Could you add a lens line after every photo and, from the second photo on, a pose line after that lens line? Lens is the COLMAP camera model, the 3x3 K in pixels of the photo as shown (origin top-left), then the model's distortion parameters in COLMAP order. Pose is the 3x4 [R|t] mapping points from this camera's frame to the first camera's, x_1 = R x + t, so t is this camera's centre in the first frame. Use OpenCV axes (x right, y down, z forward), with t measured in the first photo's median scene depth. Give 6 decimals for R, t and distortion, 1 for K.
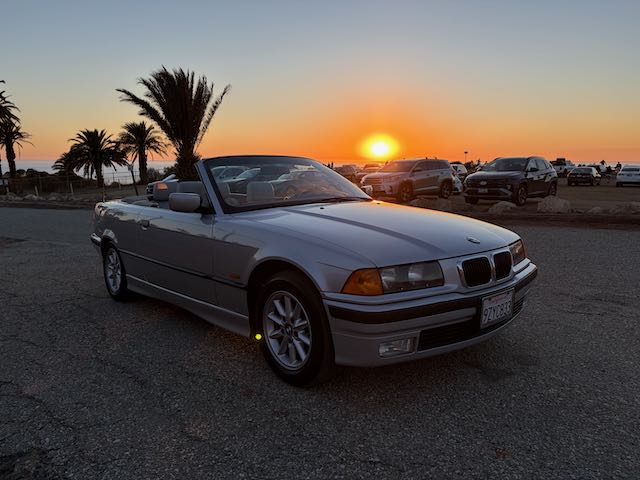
lens RADIAL K [[486.1, 0, 317.2], [0, 486.1, 244.0], [0, 0, 1]] dist [0.029586, -0.043789]
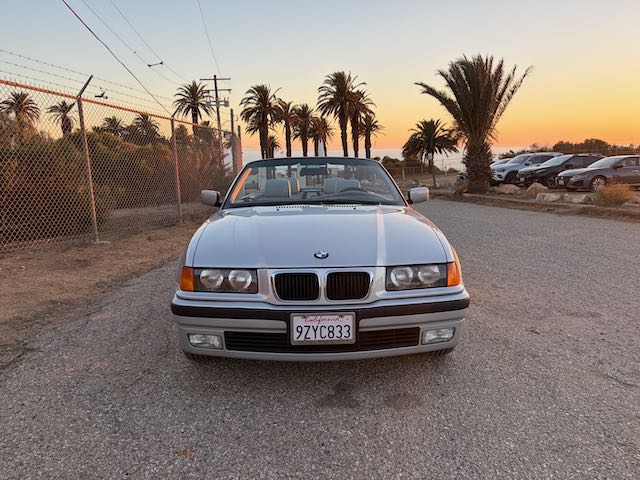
lens RADIAL K [[486.1, 0, 317.2], [0, 486.1, 244.0], [0, 0, 1]] dist [0.029586, -0.043789]
pose [[0.774995, 0.106504, -0.622929, 0.119014], [-0.088696, 0.994271, 0.059645, -0.010940], [0.625713, 0.009027, 0.780001, 0.034226]]
